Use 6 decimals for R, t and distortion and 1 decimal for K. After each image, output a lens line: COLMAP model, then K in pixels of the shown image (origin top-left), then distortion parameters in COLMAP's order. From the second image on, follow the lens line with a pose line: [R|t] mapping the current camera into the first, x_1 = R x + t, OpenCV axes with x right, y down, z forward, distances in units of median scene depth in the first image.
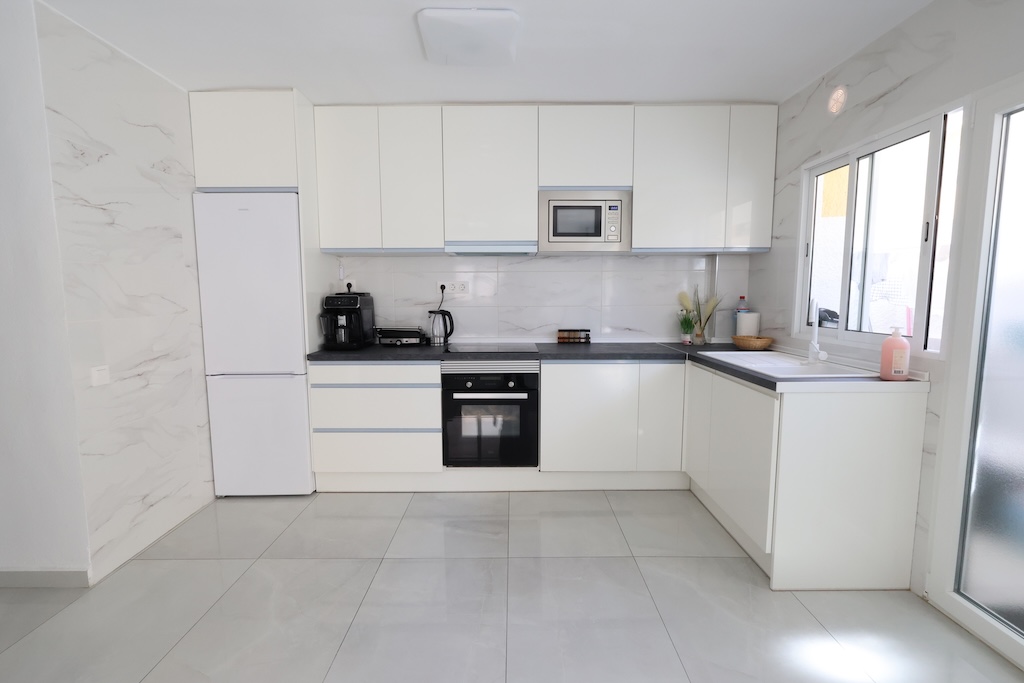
lens RADIAL K [[471.9, 0, 512.0], [0, 471.9, 341.5], [0, 0, 1]] dist [-0.001699, 0.000066]
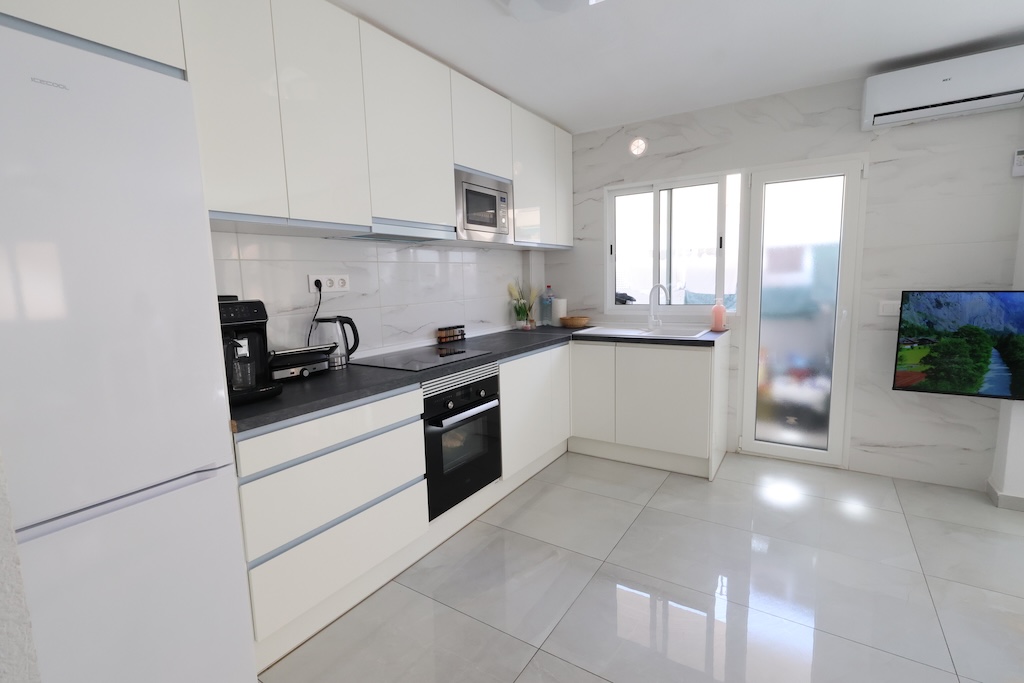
lens RADIAL K [[471.9, 0, 512.0], [0, 471.9, 341.5], [0, 0, 1]] dist [-0.001699, 0.000066]
pose [[0.543398, -0.122682, 0.830462, -0.644342], [0.115539, 0.990779, 0.070764, -0.054869], [-0.831486, 0.057498, 0.552562, 0.454057]]
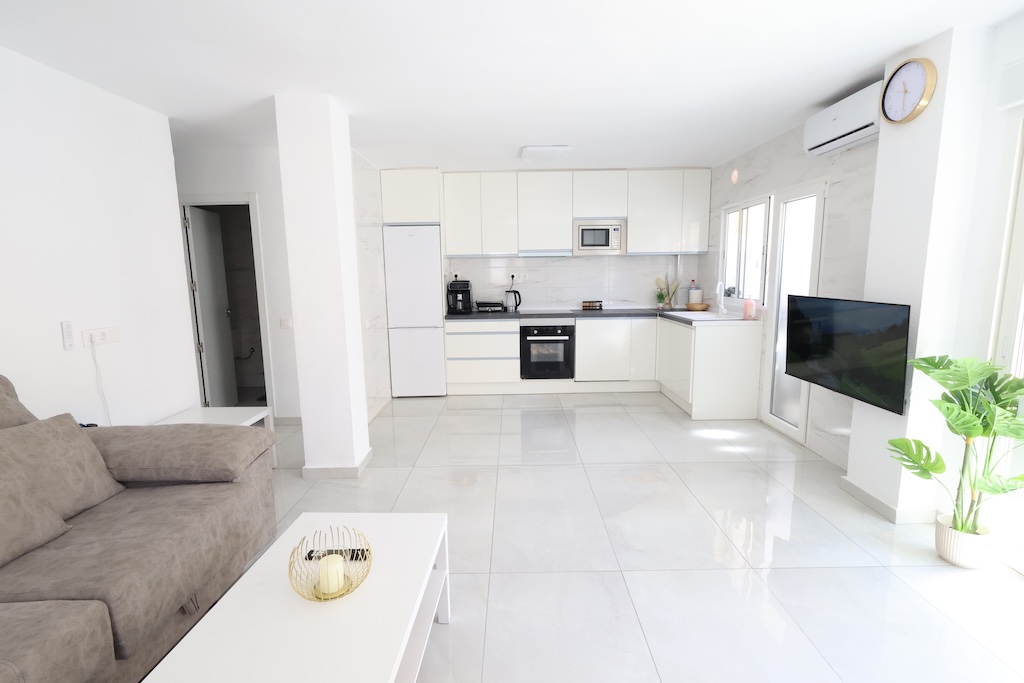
lens RADIAL K [[471.9, 0, 512.0], [0, 471.9, 341.5], [0, 0, 1]] dist [-0.001699, 0.000066]
pose [[0.999928, -0.011798, -0.002334, -0.168154], [0.011883, 0.999120, 0.040216, 0.052199], [0.001857, -0.040241, 0.999188, -0.746379]]
